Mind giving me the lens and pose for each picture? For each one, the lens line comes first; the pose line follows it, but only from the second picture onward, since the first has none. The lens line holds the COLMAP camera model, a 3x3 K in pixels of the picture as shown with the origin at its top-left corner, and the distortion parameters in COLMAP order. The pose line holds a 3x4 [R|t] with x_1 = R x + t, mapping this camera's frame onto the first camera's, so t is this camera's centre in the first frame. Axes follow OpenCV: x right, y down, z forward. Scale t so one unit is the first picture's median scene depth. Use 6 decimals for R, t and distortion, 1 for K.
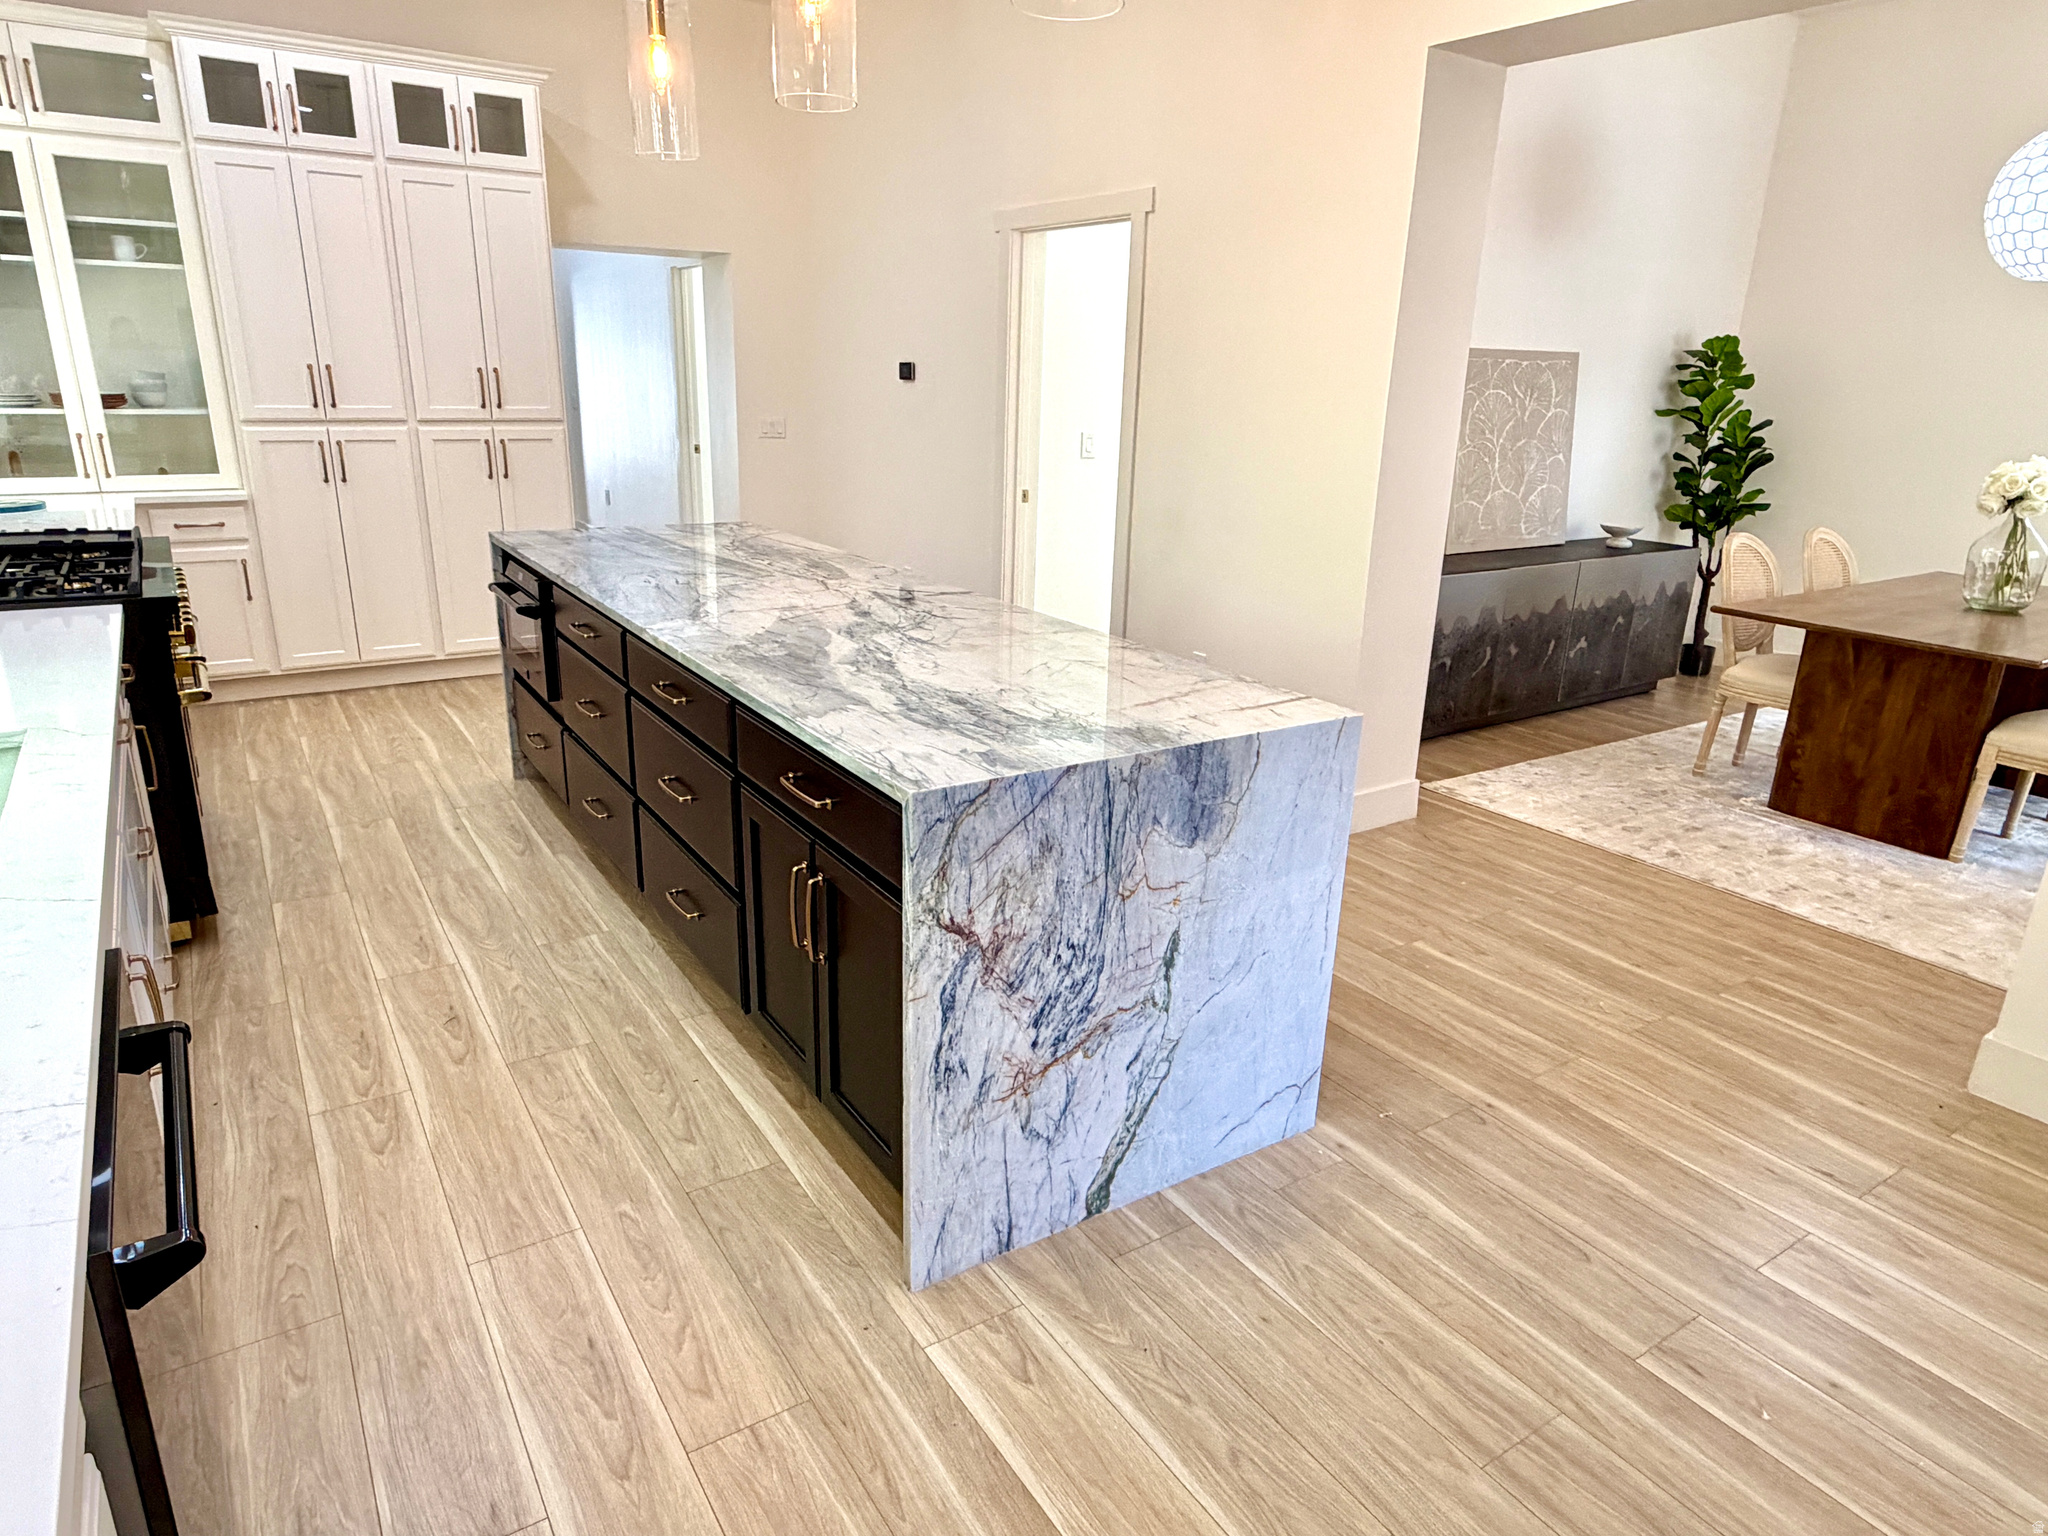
lens RADIAL K [[1234.7, 0, 1013.7], [0, 1234.7, 770.8], [0, 0, 1]] dist [0.002048, -0.003224]
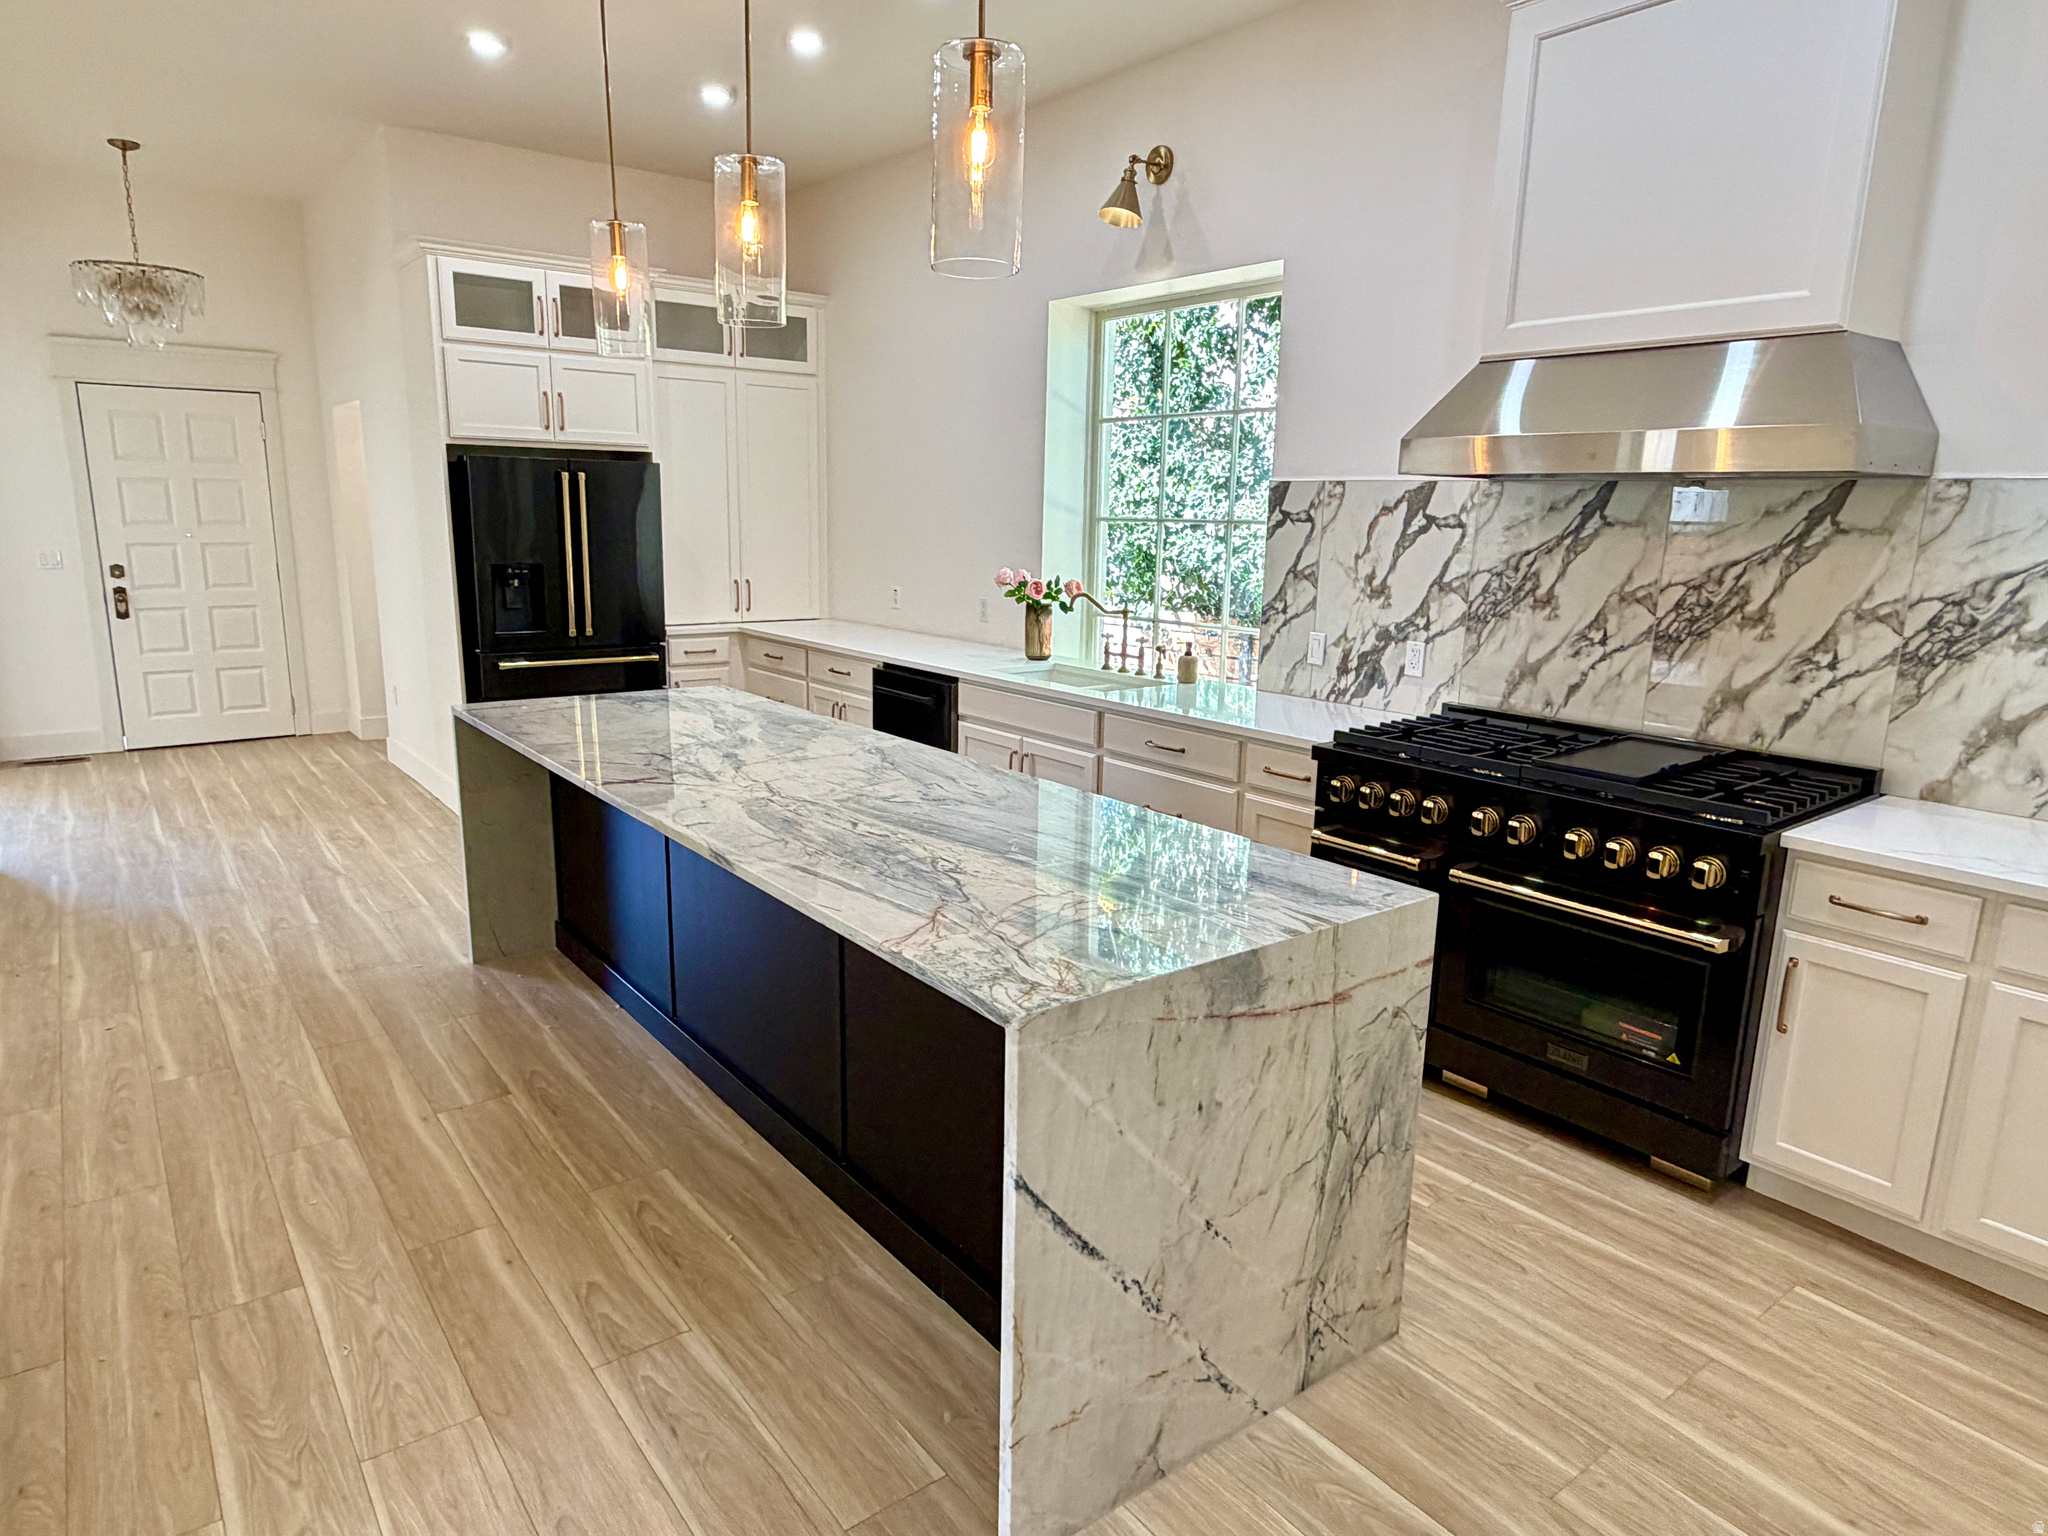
lens RADIAL K [[1234.7, 0, 1013.7], [0, 1234.7, 770.8], [0, 0, 1]] dist [0.002048, -0.003224]
pose [[-0.996432, -0.027661, -0.079743, -0.153610], [-0.063885, 0.864615, 0.498357, -0.362391], [0.055162, 0.501673, -0.863297, 1.056442]]
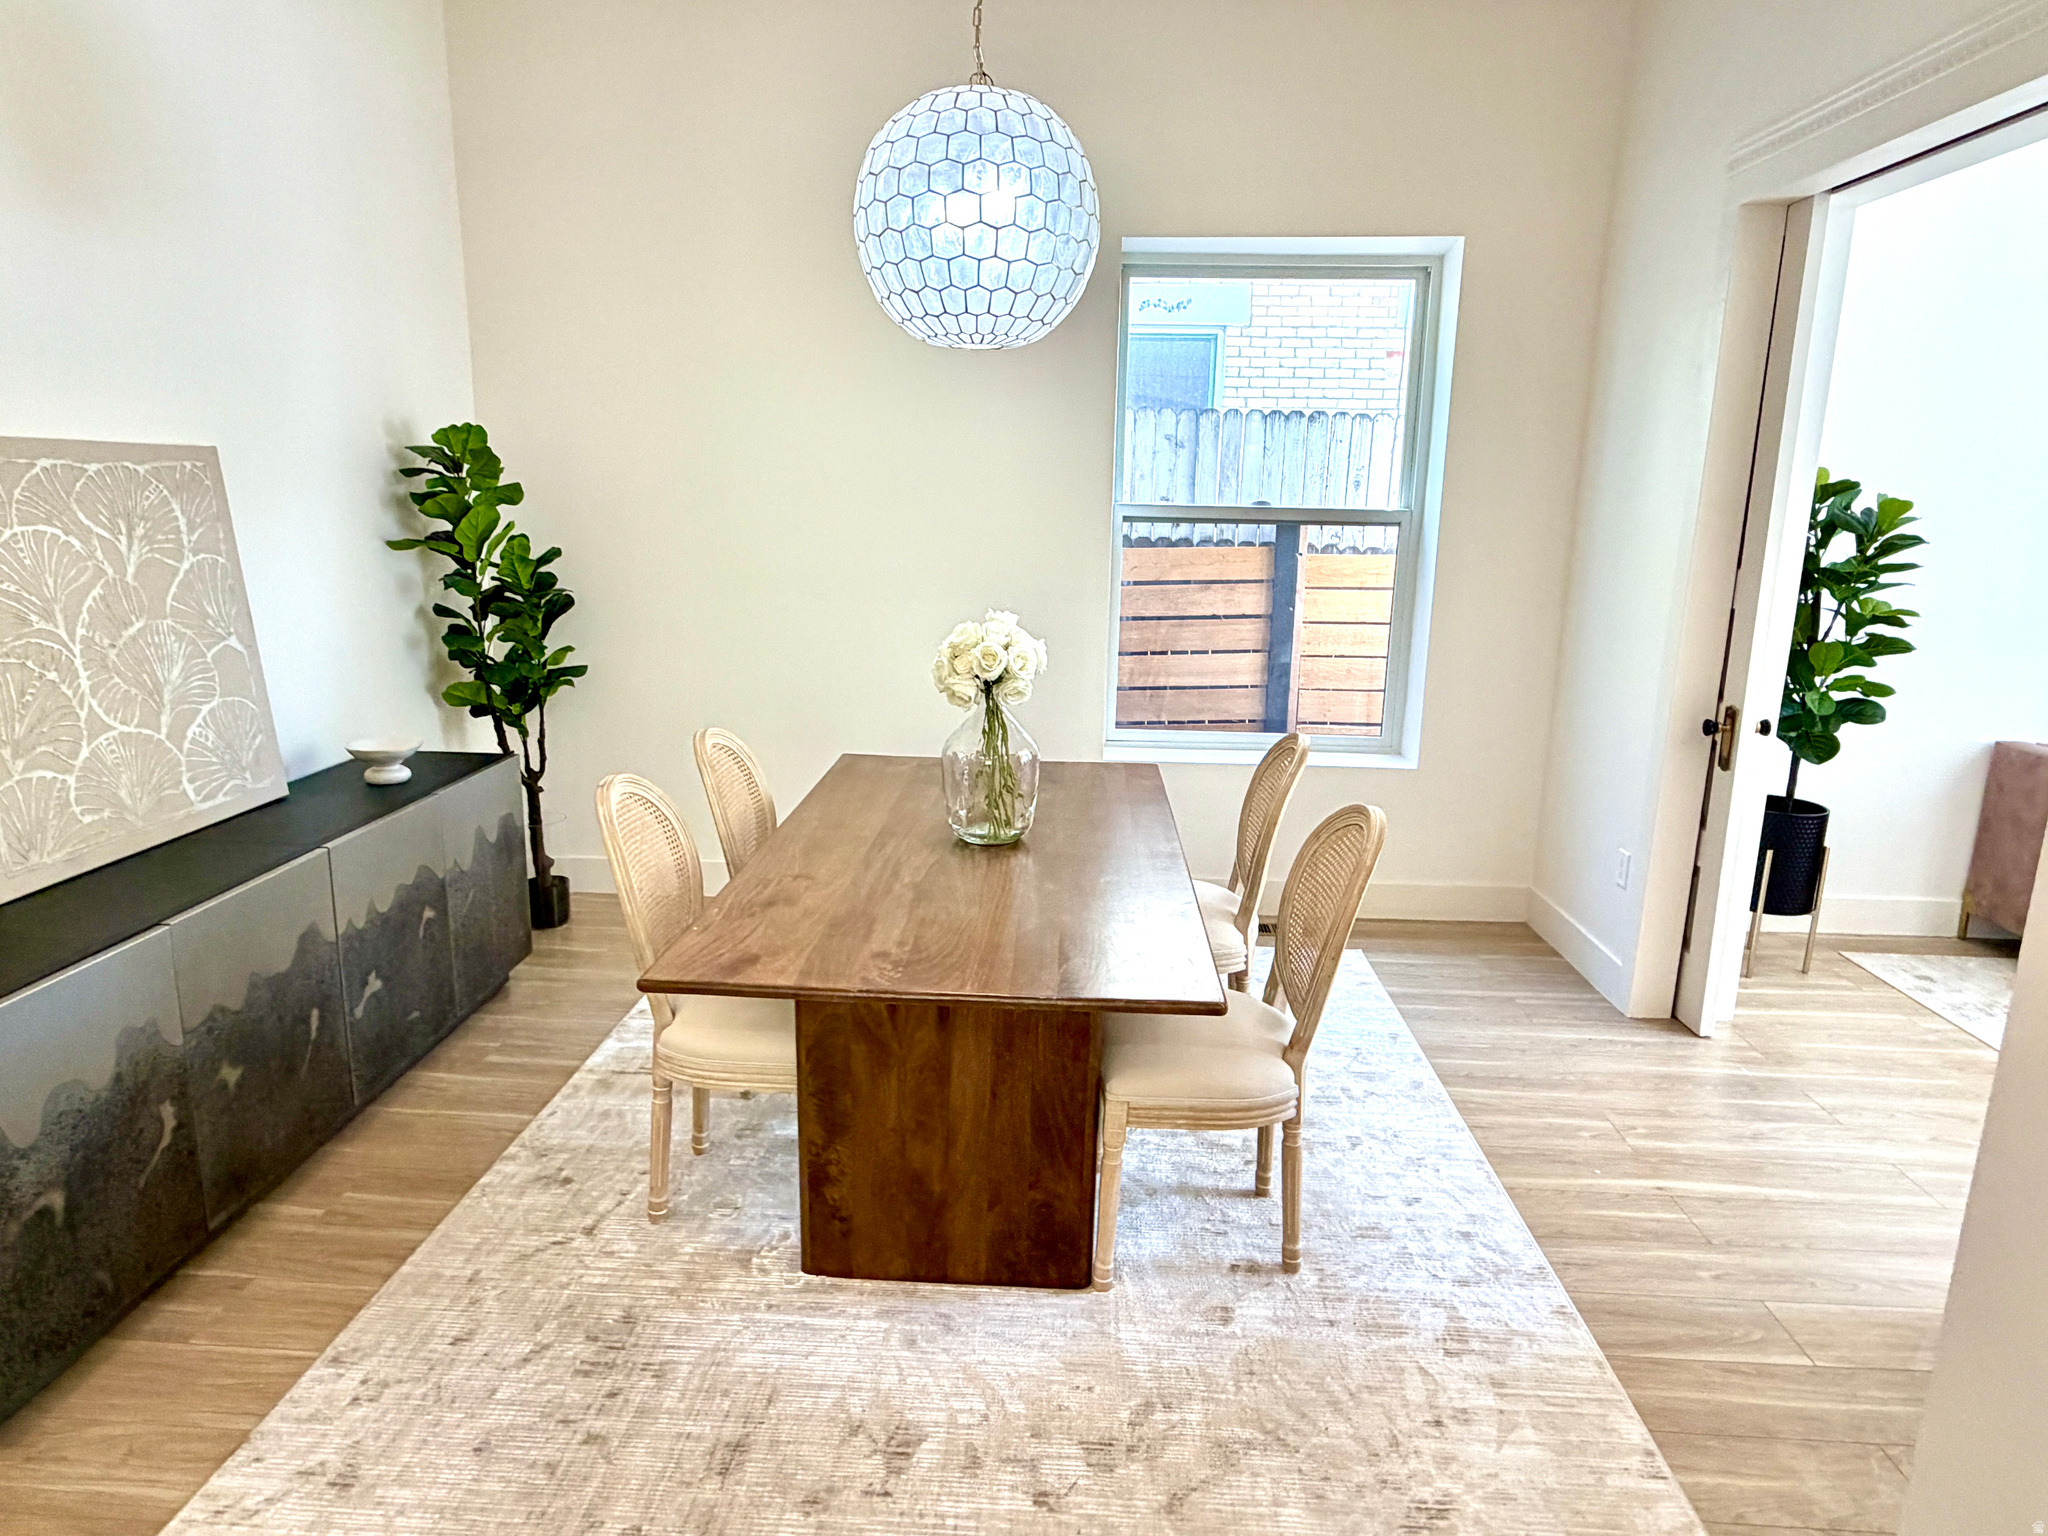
lens RADIAL K [[1234.7, 0, 1013.7], [0, 1234.7, 770.8], [0, 0, 1]] dist [0.002048, -0.003224]
pose [[0.592095, -0.190341, 0.783067, 0.225854], [0.245932, 0.968030, 0.049346, -0.150856], [-0.767425, 0.163364, 0.619977, 0.445896]]
